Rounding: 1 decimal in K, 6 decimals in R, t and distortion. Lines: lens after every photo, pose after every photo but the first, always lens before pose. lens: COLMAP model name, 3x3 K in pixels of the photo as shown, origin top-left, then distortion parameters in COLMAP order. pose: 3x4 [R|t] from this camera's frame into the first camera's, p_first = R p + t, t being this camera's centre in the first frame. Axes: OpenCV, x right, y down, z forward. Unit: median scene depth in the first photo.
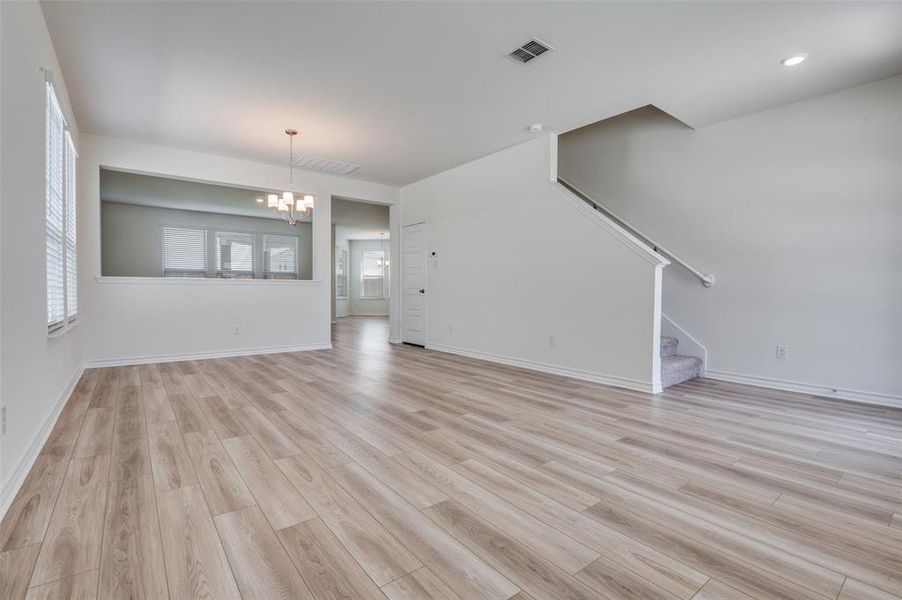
lens RADIAL K [[416.4, 0, 447.8], [0, 416.4, 300.7], [0, 0, 1]] dist [-0.012093, -0.004473]
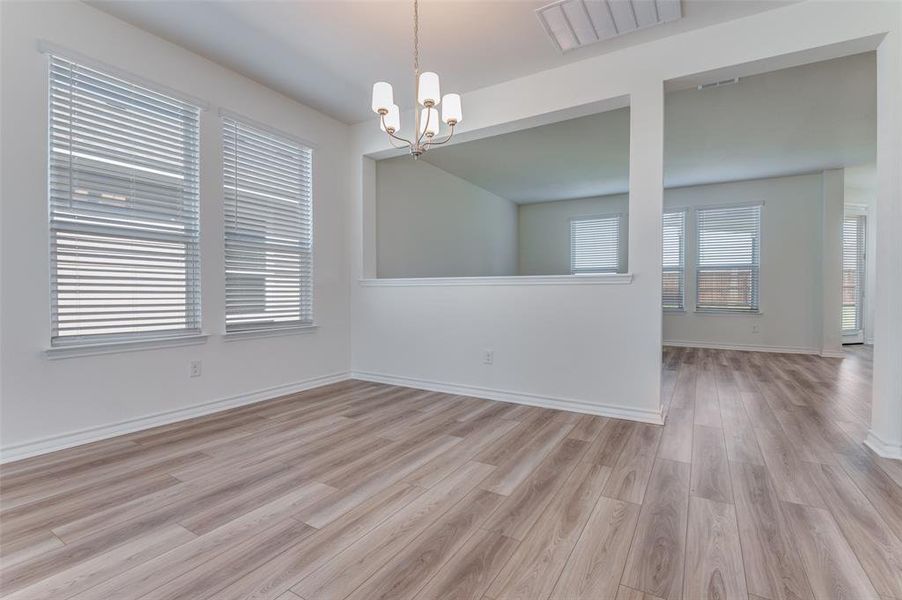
lens RADIAL K [[416.4, 0, 447.8], [0, 416.4, 300.7], [0, 0, 1]] dist [-0.012093, -0.004473]
pose [[0.356816, 0.014878, -0.934056, 0.132798], [-0.022480, 0.999720, 0.007337, -0.040498], [0.933904, 0.018380, 0.357051, 1.541848]]
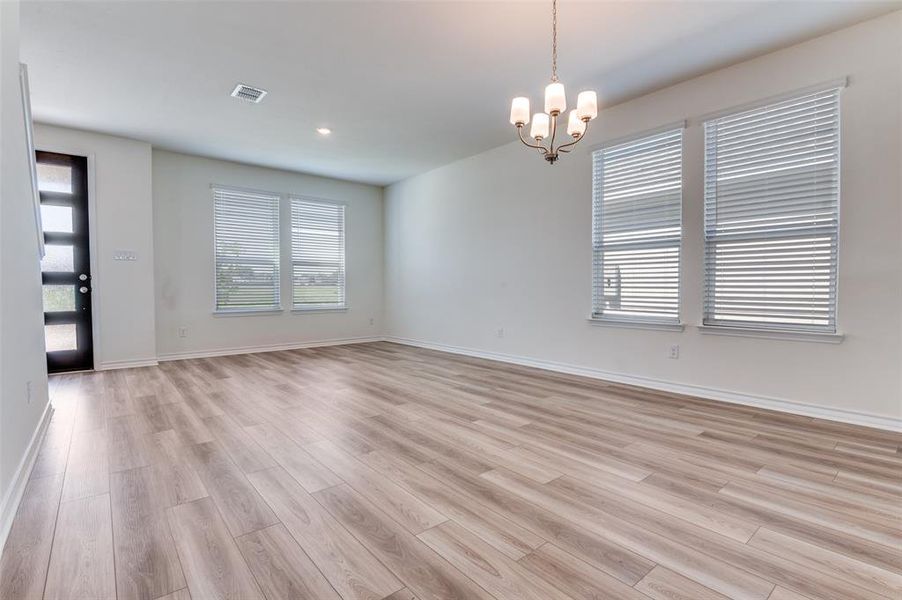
lens RADIAL K [[422.1, 0, 453.8], [0, 422.1, 300.6], [0, 0, 1]] dist [-0.001147, -0.000569]
pose [[-0.999157, -0.000665, -0.041053, -0.416673], [-0.002987, 0.998397, 0.056521, -0.072807], [0.040949, 0.056596, -0.997557, 2.673217]]
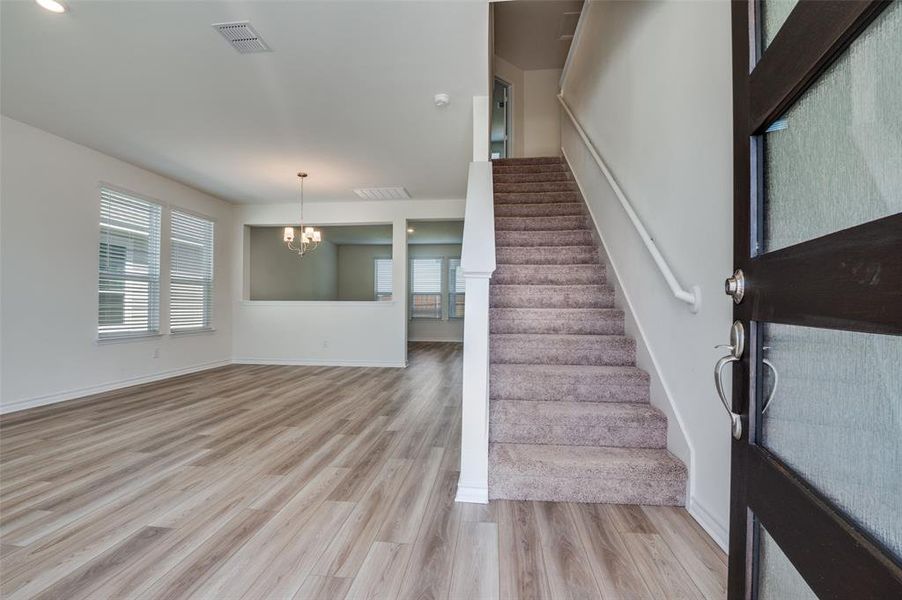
lens RADIAL K [[413.8, 0, 450.3], [0, 413.8, 304.2], [0, 0, 1]] dist [-0.001443, -0.014696]
pose [[0.724036, -0.003637, -0.689753, 1.257776], [-0.020452, 0.999433, -0.026738, -0.042247], [0.689459, 0.033466, 0.723551, 0.817493]]
